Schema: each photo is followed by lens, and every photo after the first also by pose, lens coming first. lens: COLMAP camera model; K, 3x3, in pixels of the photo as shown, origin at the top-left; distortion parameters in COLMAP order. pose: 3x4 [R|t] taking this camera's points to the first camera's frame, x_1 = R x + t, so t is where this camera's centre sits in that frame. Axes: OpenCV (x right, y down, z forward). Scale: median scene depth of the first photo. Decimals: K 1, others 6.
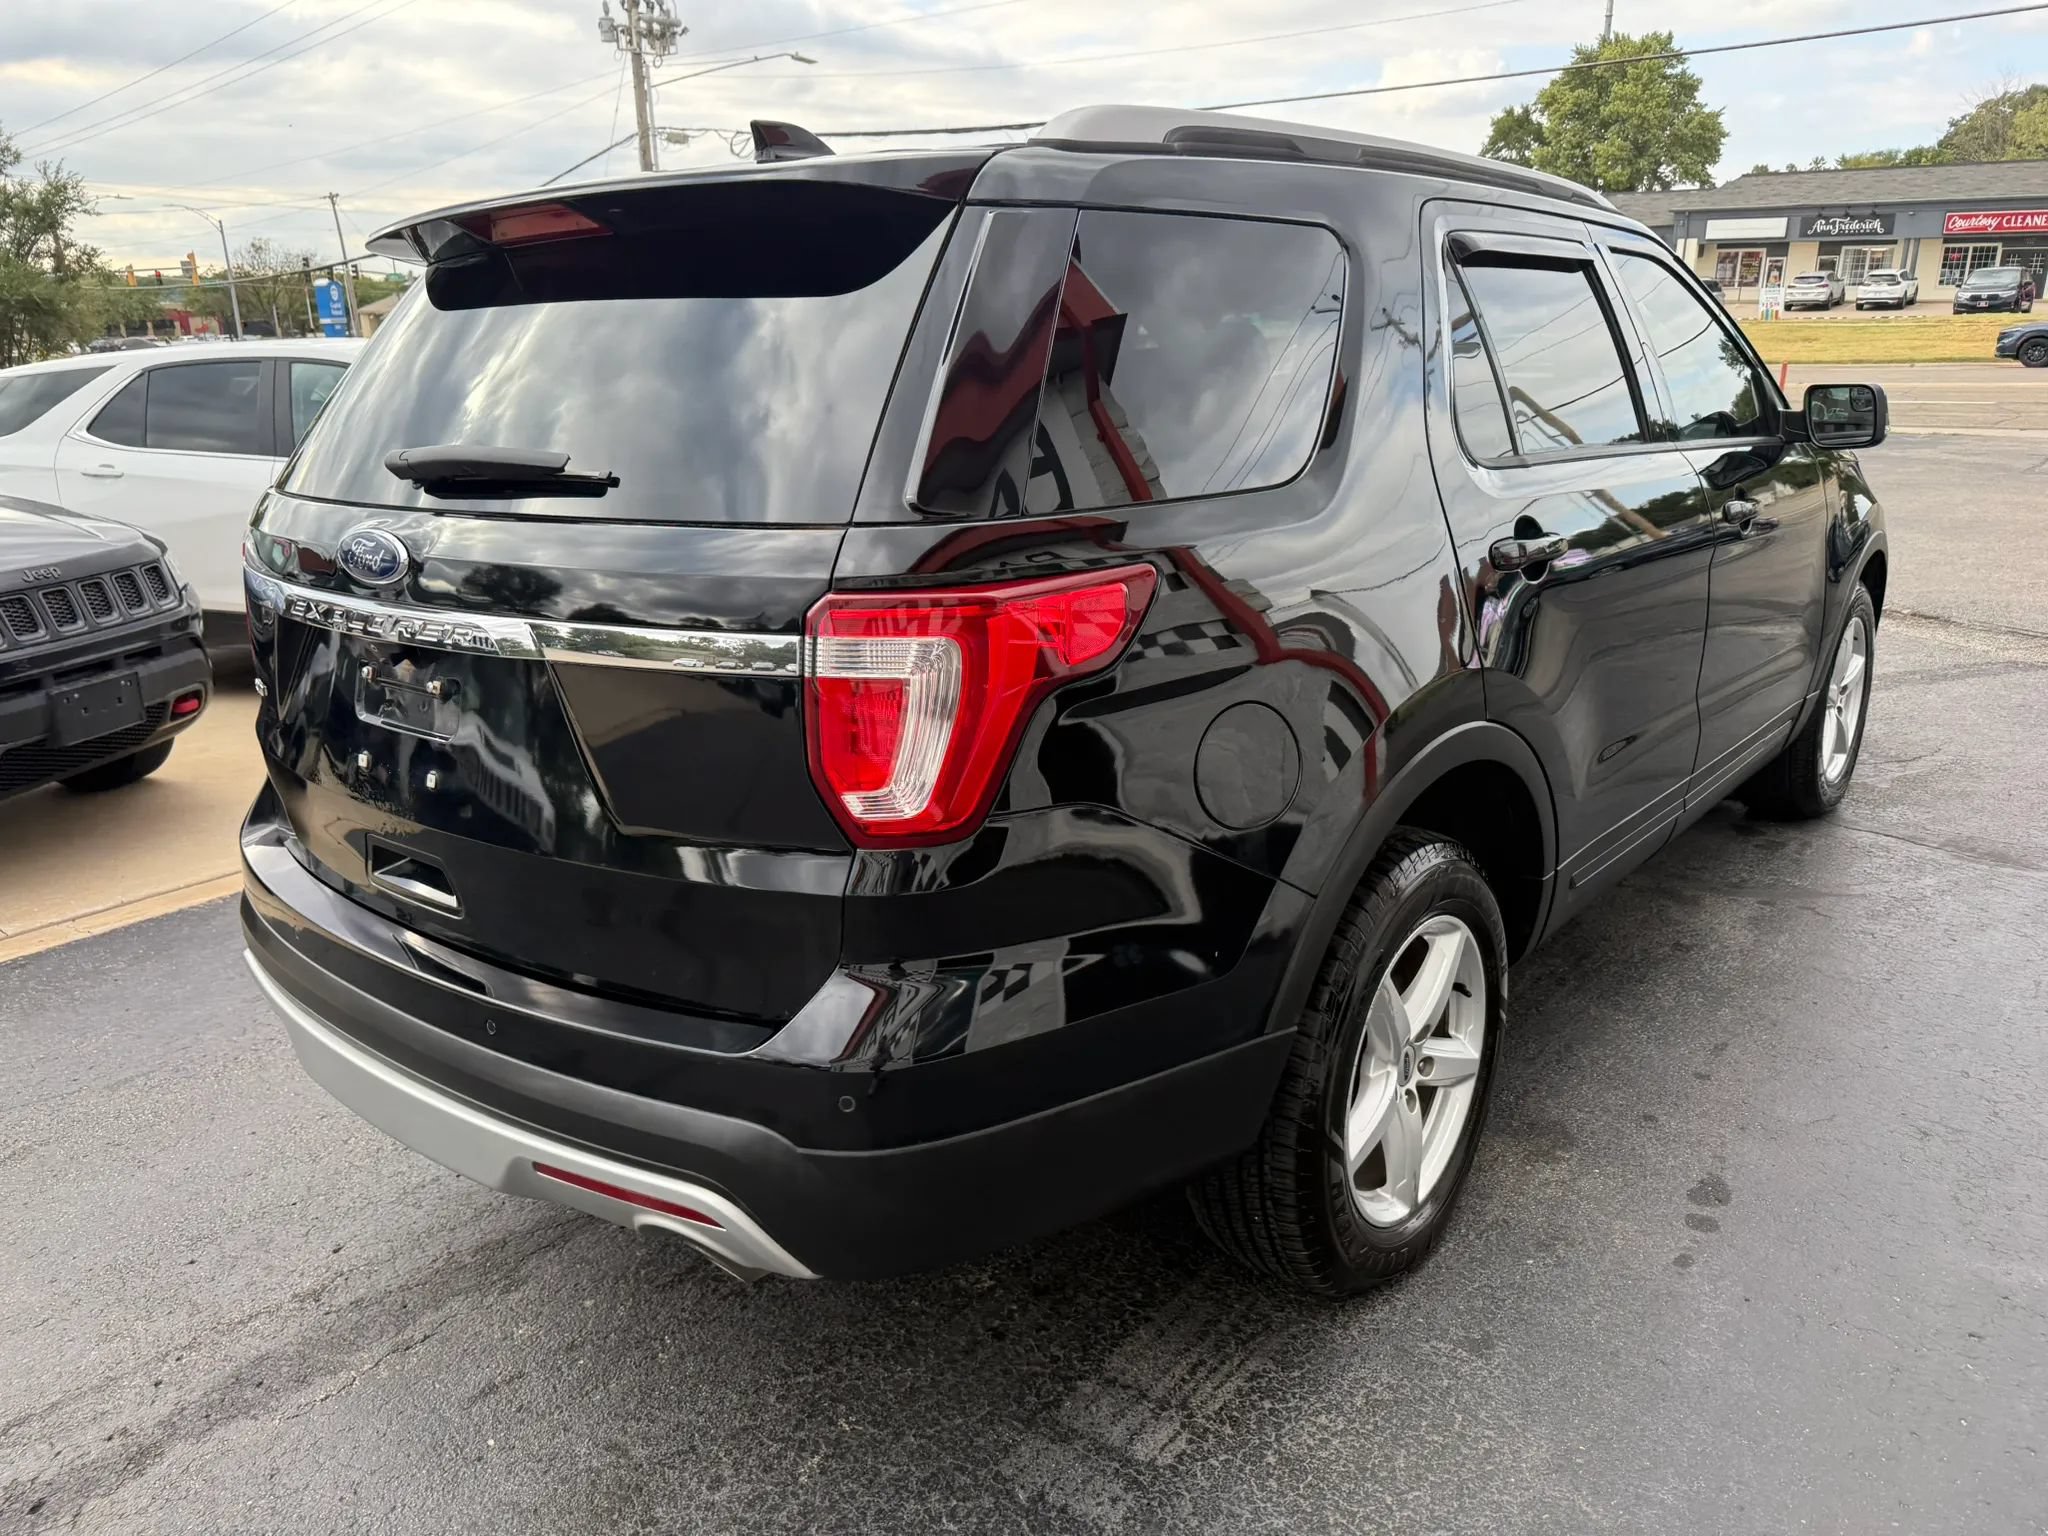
lens RADIAL K [[1460.7, 0, 1024.4], [0, 1460.7, 761.6], [0, 0, 1]] dist [0.020245, -0.027351]
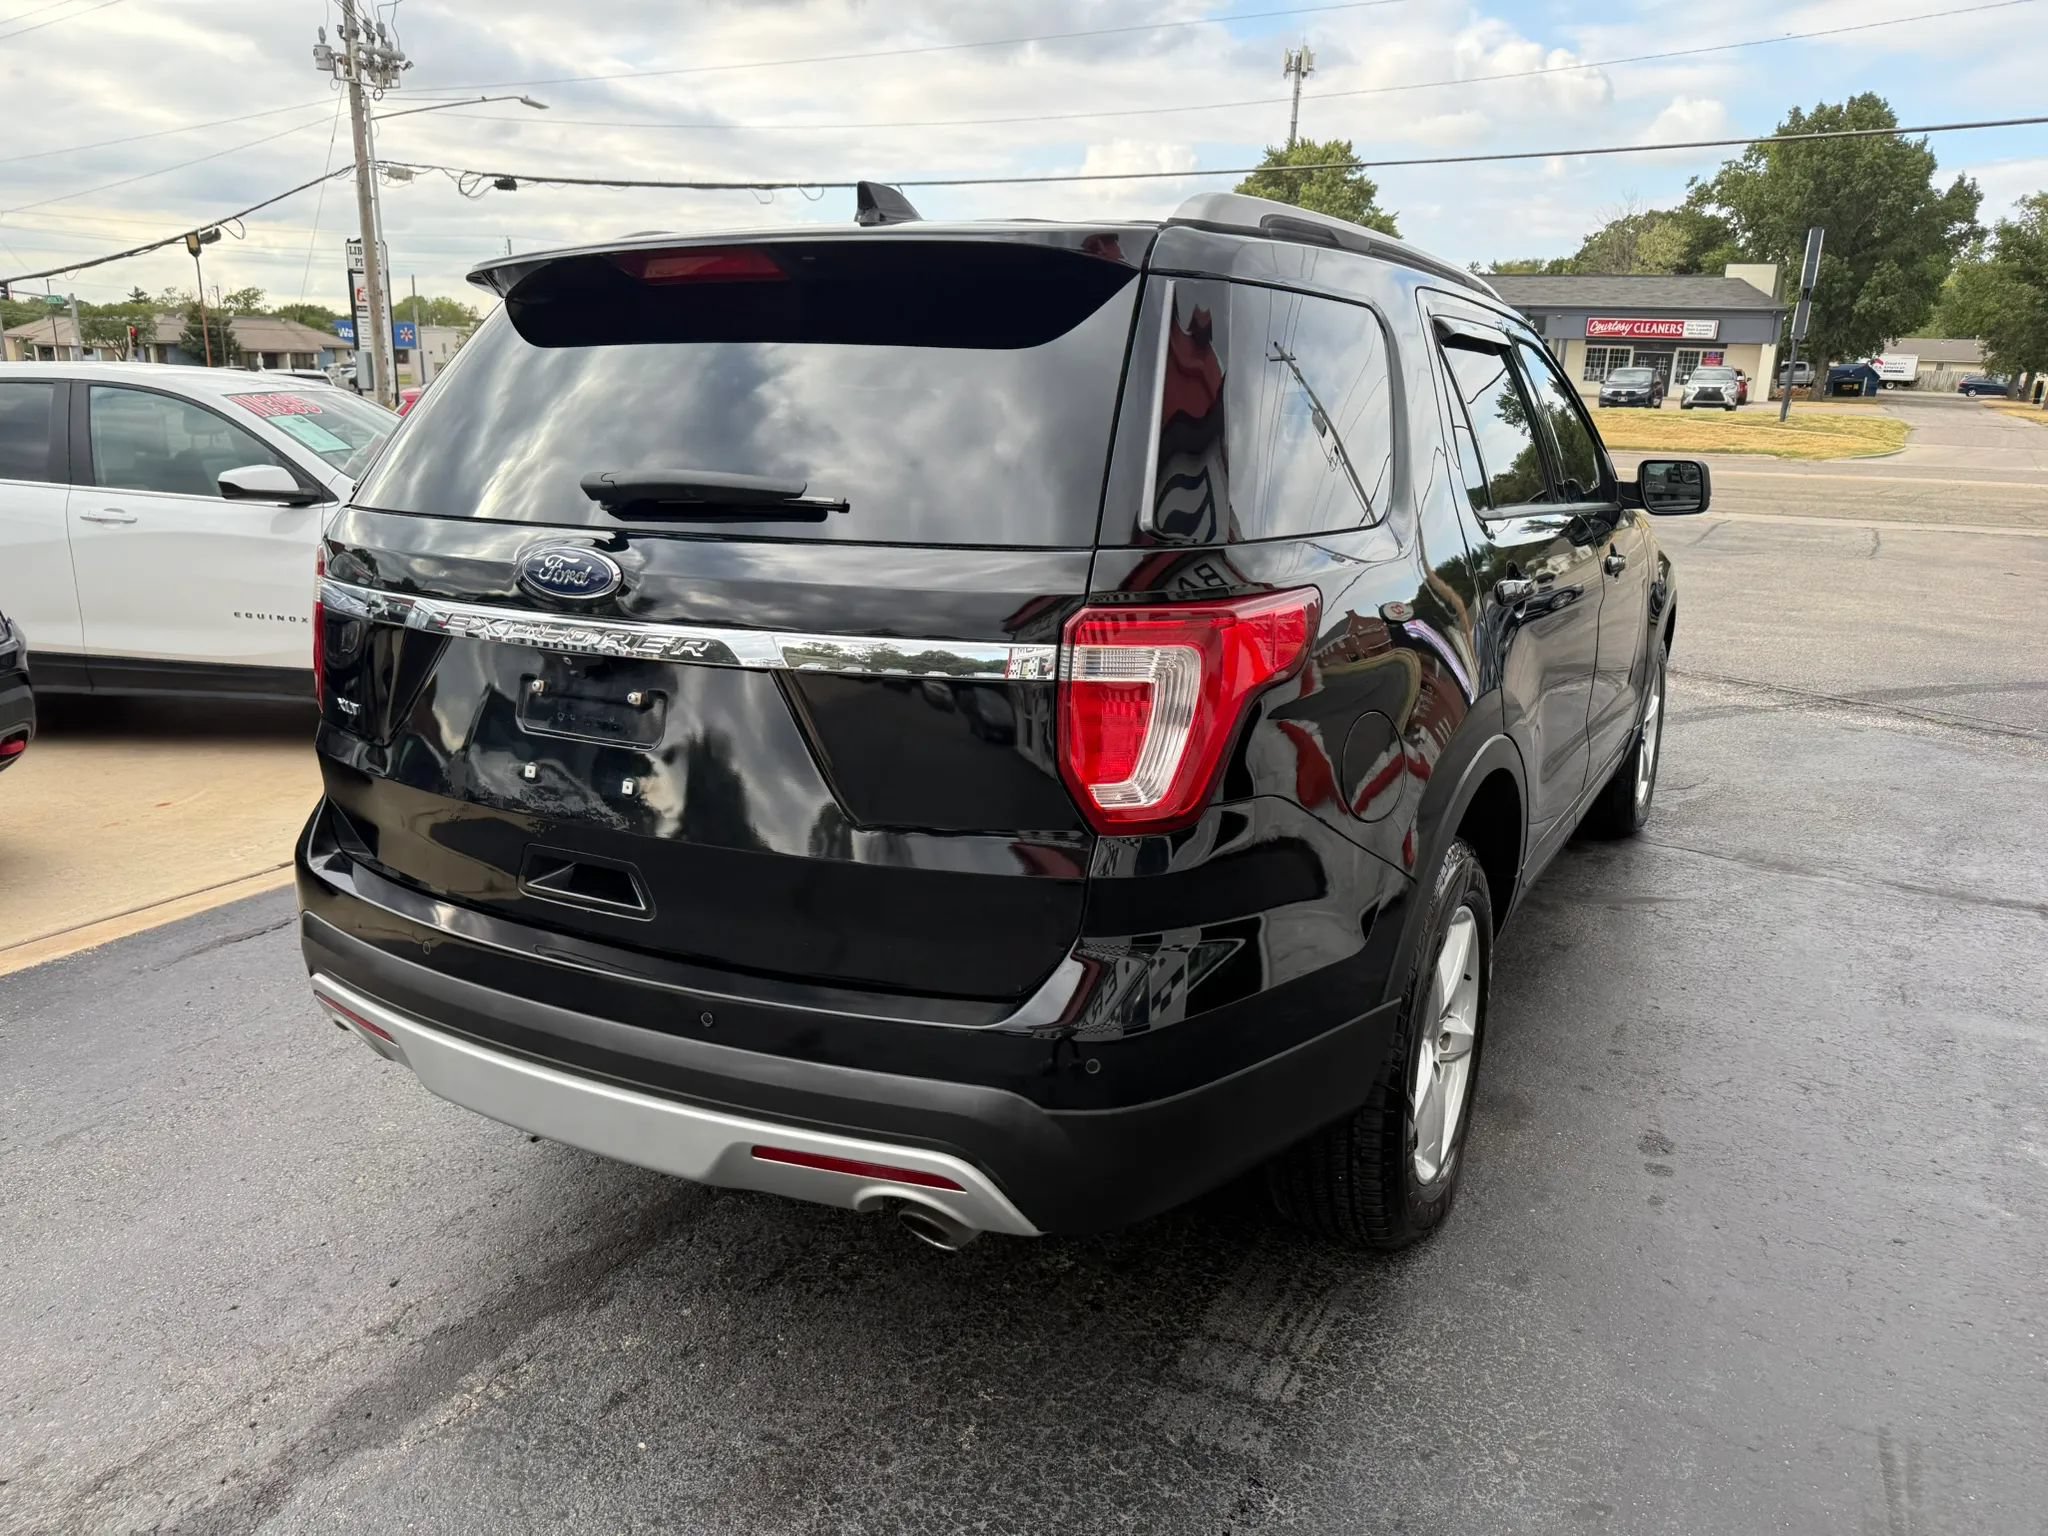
lens RADIAL K [[1460.7, 0, 1025.0], [0, 1460.7, 746.3], [0, 0, 1]] dist [0.020245, -0.027351]
pose [[0.981461, -0.004111, 0.191616, -0.250499], [0.013480, 0.998775, -0.047617, 0.028741], [-0.191186, 0.049317, 0.980314, -0.057038]]
